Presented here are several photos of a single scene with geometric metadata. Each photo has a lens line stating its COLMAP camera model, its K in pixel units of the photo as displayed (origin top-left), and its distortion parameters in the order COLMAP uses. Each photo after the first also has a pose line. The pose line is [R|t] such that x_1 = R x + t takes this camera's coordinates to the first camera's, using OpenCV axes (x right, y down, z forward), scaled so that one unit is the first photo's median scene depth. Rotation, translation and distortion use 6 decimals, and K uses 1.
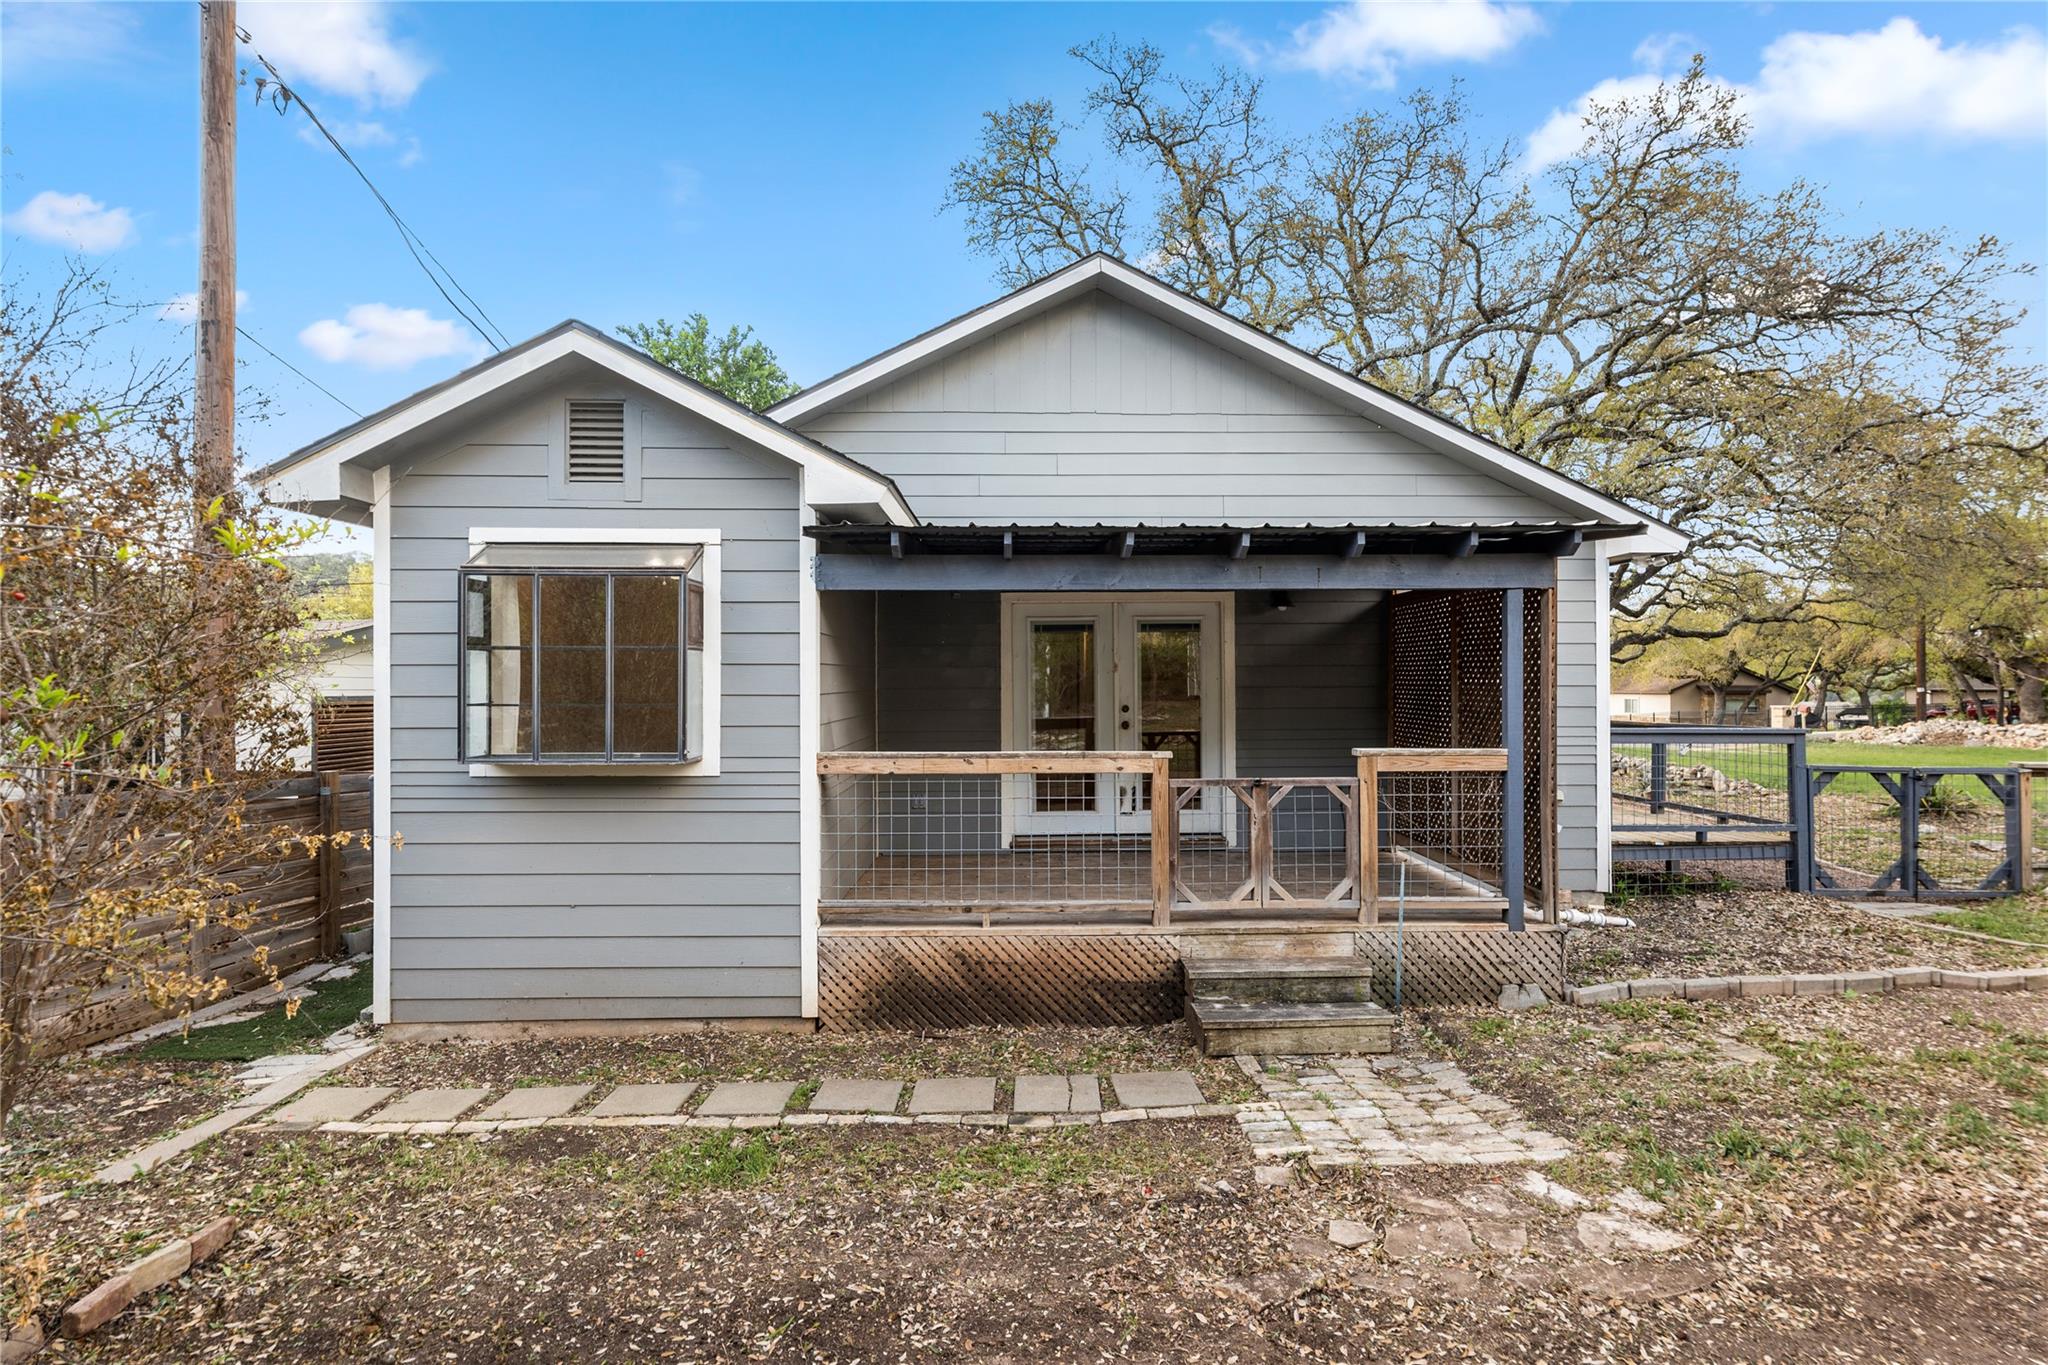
lens RADIAL K [[1002.1, 0, 1027.6], [0, 1002.1, 669.8], [0, 0, 1]] dist [0.008660, -0.000678]
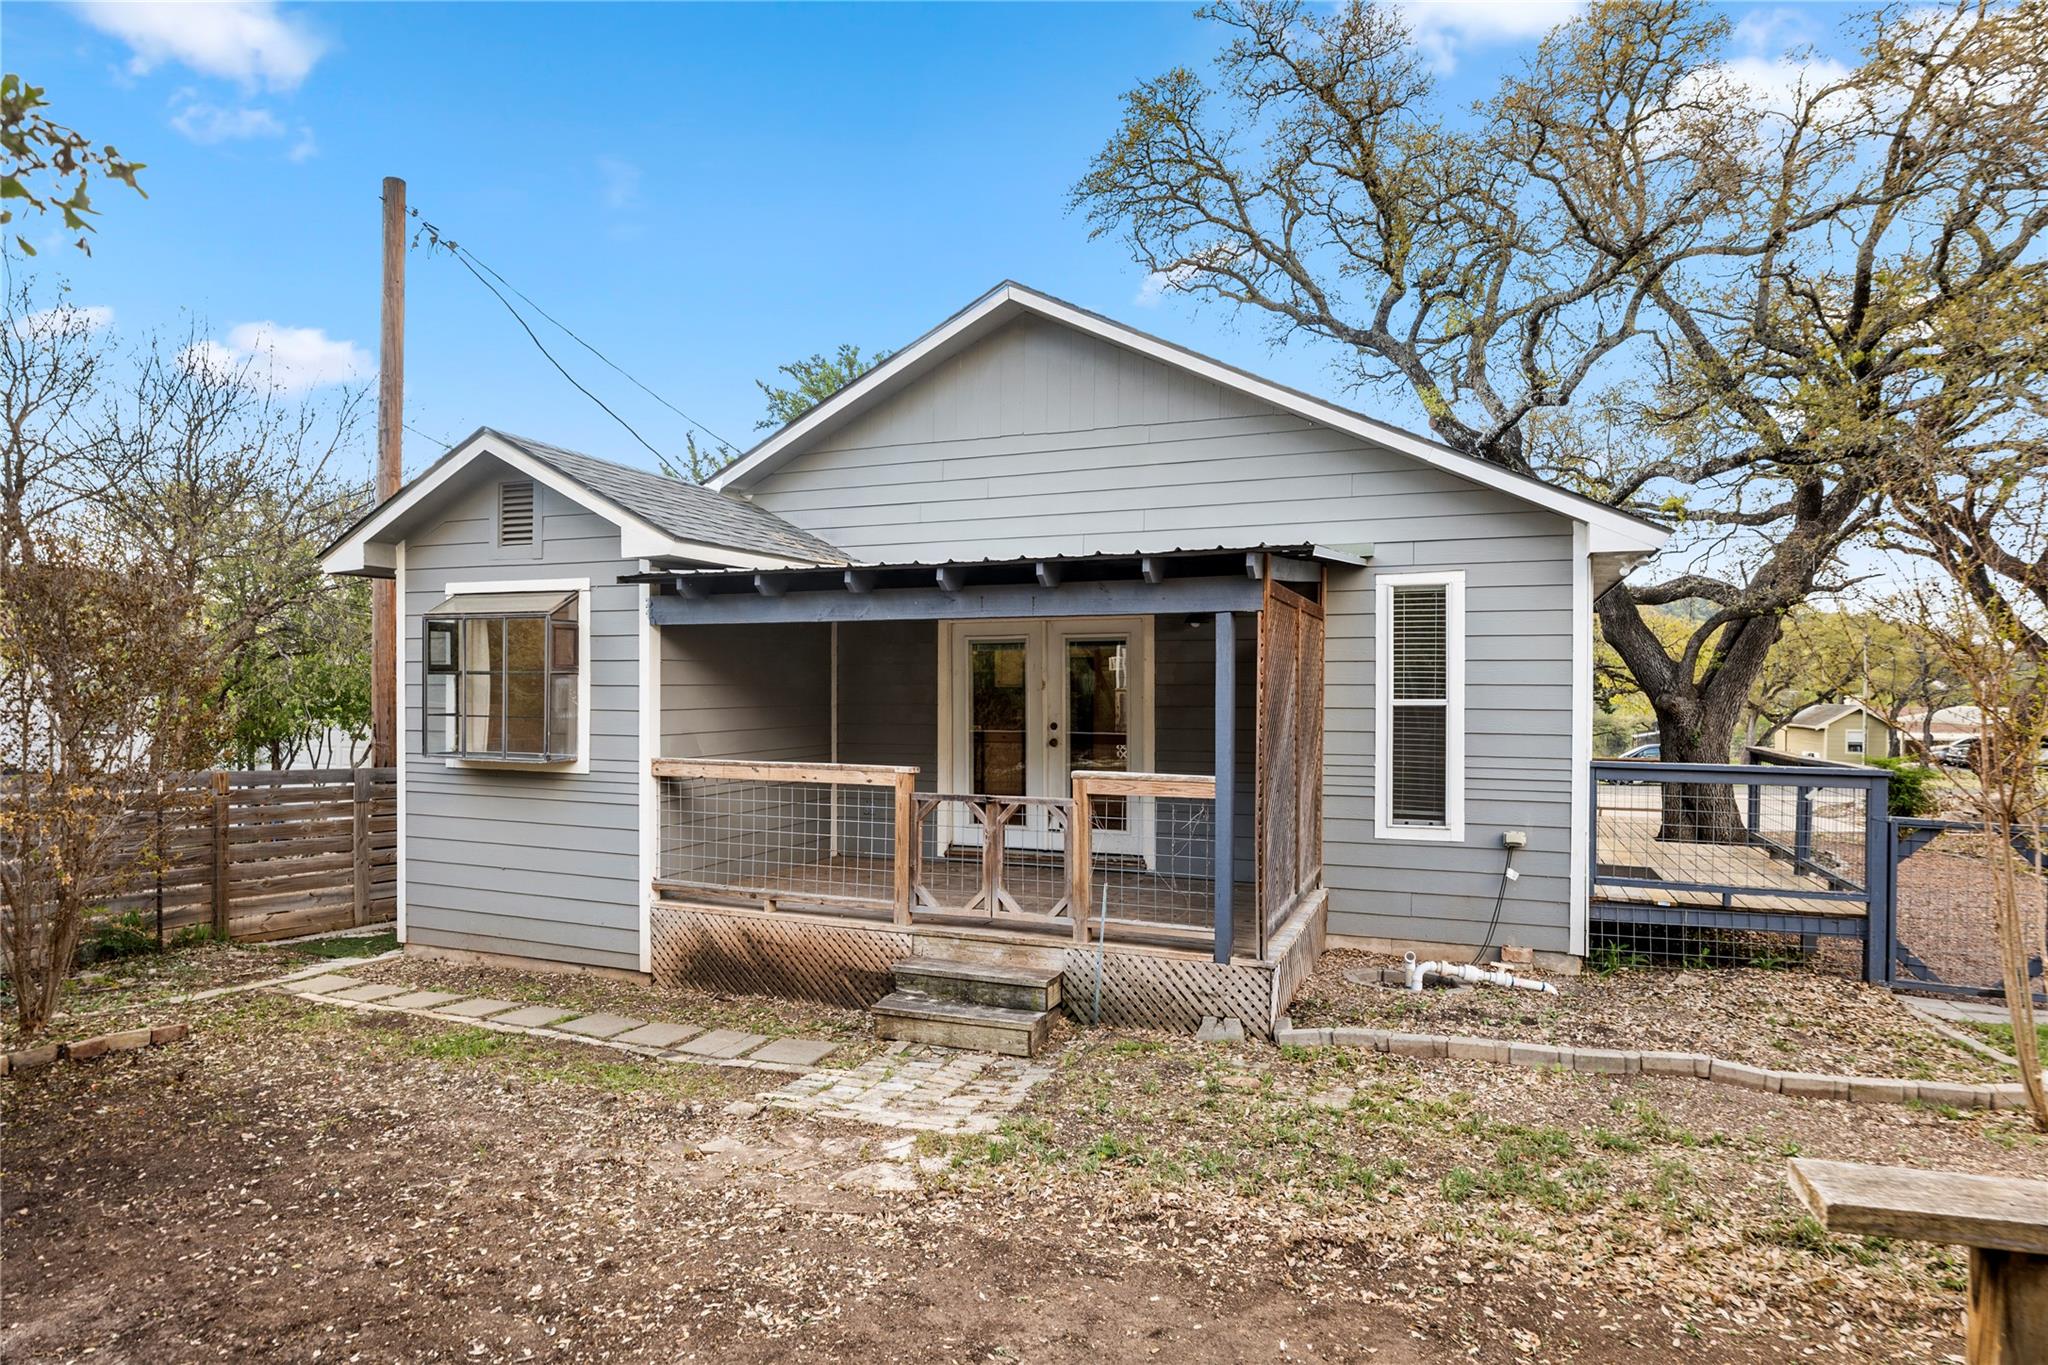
lens RADIAL K [[1156.8, 0, 1016.3], [0, 1156.8, 687.5], [0, 0, 1]] dist [-0.000631, 0.001128]
pose [[0.912207, 0.006271, -0.409681, 0.776601], [-0.000472, 0.999898, 0.014254, -0.024256], [0.409729, -0.012809, 0.912117, -0.105388]]
